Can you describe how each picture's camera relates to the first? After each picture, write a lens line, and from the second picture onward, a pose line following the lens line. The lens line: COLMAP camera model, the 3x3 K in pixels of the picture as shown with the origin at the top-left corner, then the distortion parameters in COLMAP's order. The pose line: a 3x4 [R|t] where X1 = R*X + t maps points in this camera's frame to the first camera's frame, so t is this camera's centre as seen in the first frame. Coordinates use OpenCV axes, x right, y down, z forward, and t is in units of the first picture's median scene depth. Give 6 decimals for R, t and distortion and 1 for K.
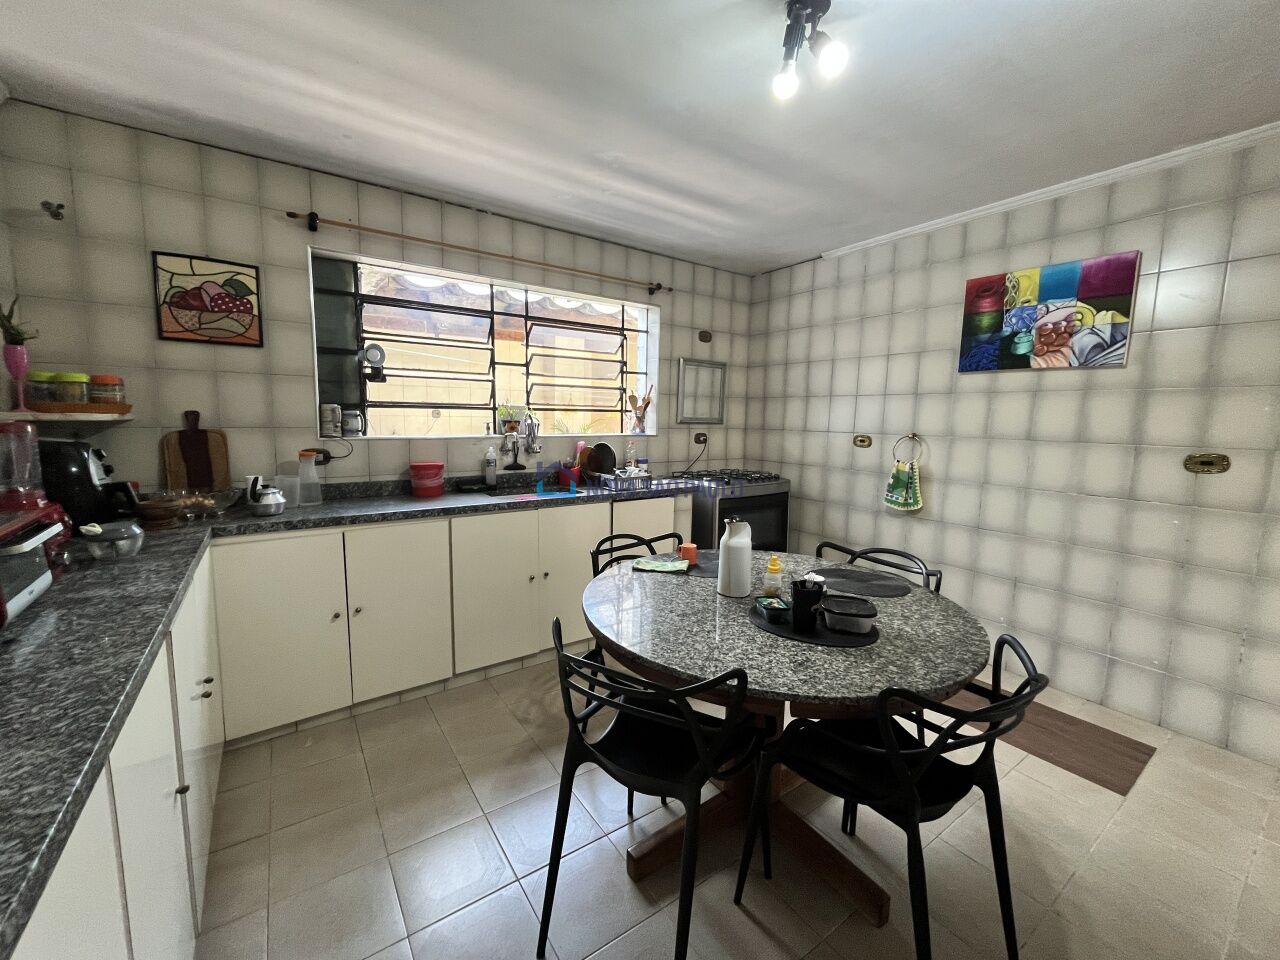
lens RADIAL K [[517.8, 0, 638.7], [0, 517.8, 478.8], [0, 0, 1]] dist [-0.003620, 0.000844]
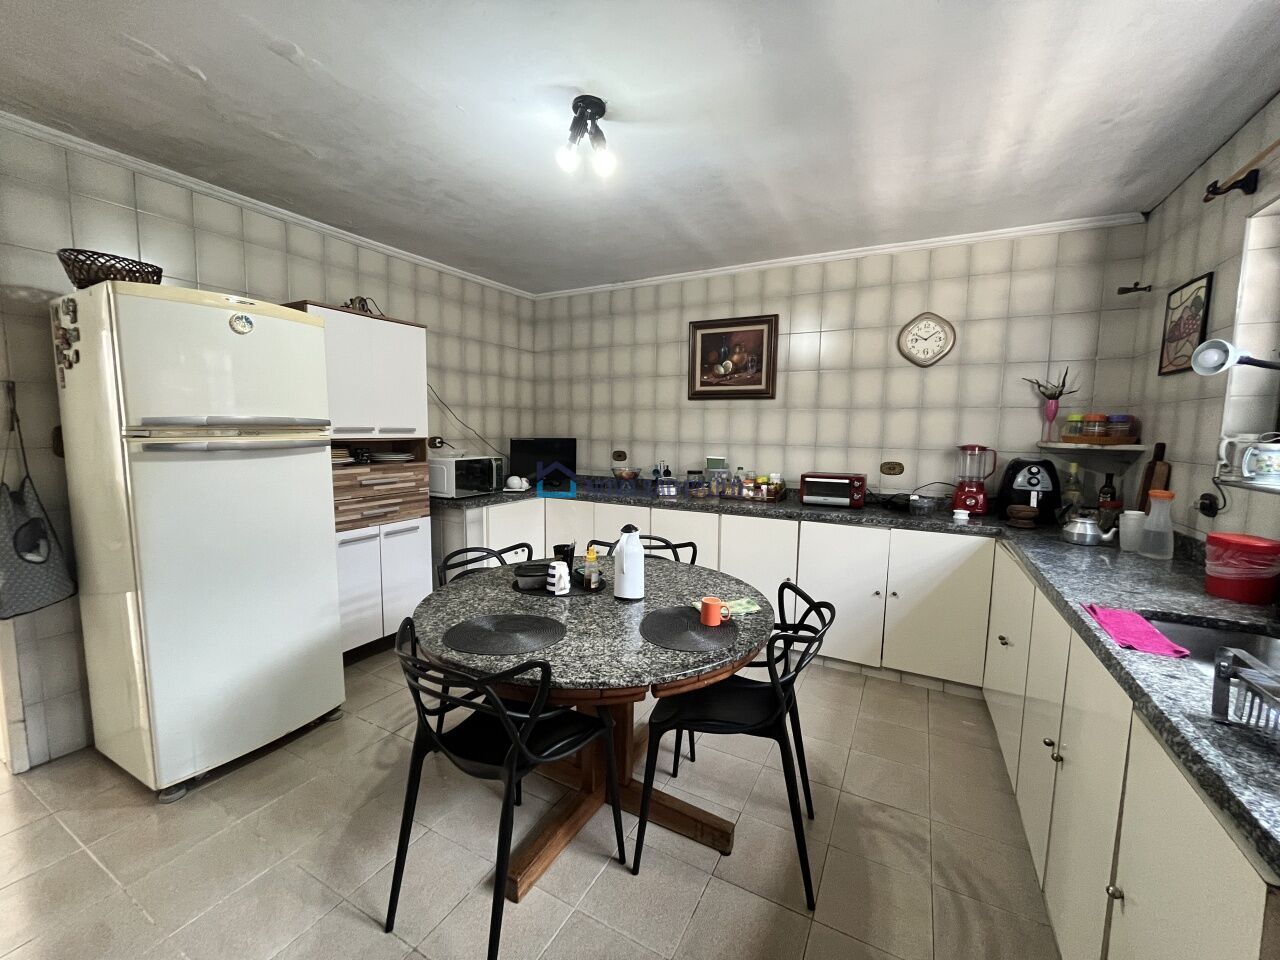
lens RADIAL K [[517.8, 0, 638.8], [0, 517.8, 479.4], [0, 0, 1]] dist [-0.003620, 0.000844]
pose [[-0.890585, 0.016299, -0.454525, 0.429015], [-0.084431, 0.976062, 0.200433, -0.153794], [0.446911, 0.216879, -0.867890, 1.247394]]
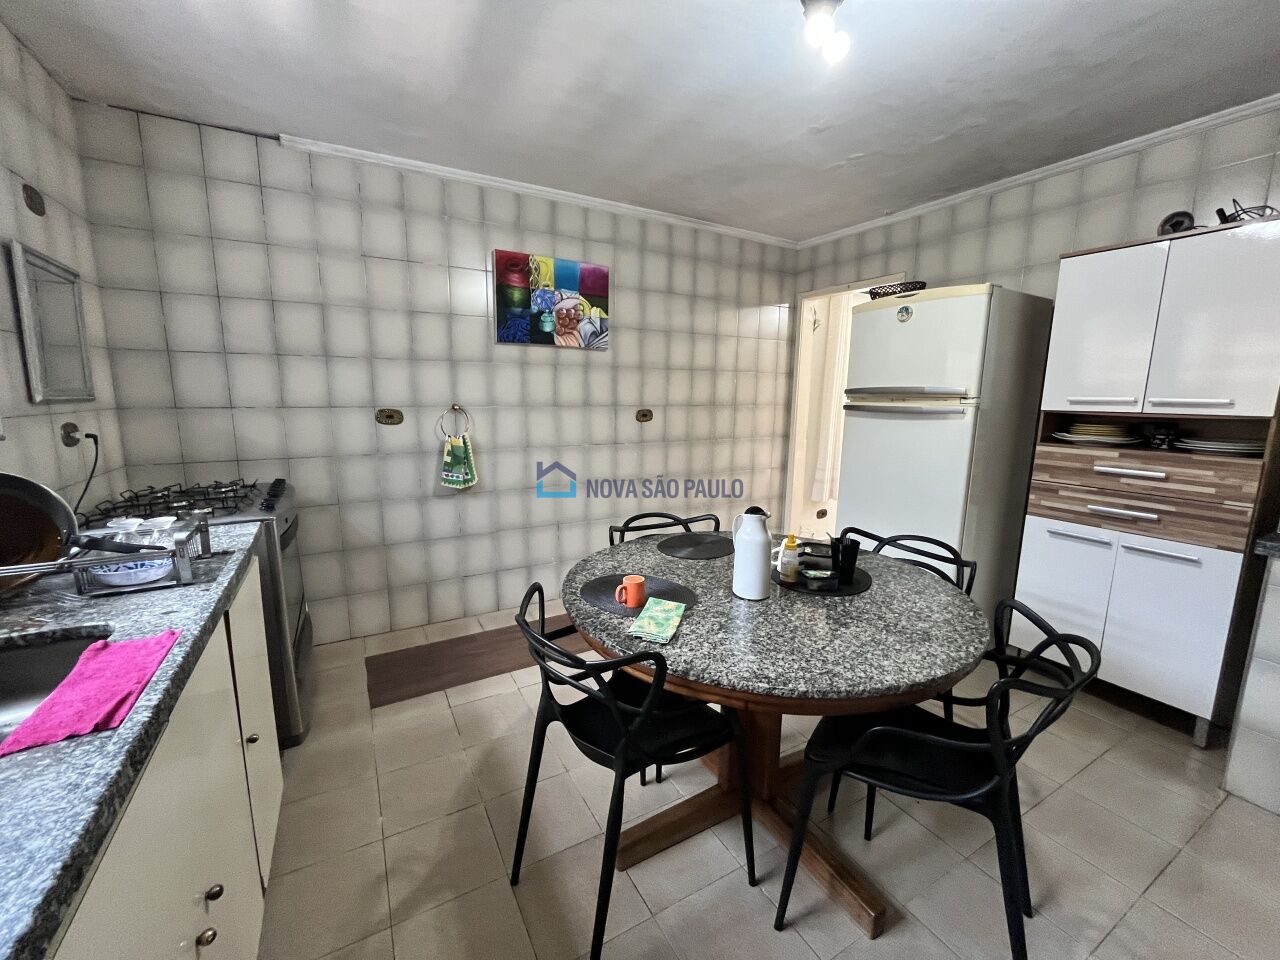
lens RADIAL K [[517.8, 0, 636.9], [0, 517.8, 478.6], [0, 0, 1]] dist [-0.003620, 0.000844]
pose [[0.089985, -0.179769, 0.979585, -0.437103], [0.112371, 0.979127, 0.169362, -0.094235], [-0.989583, 0.094837, 0.108307, 0.713576]]
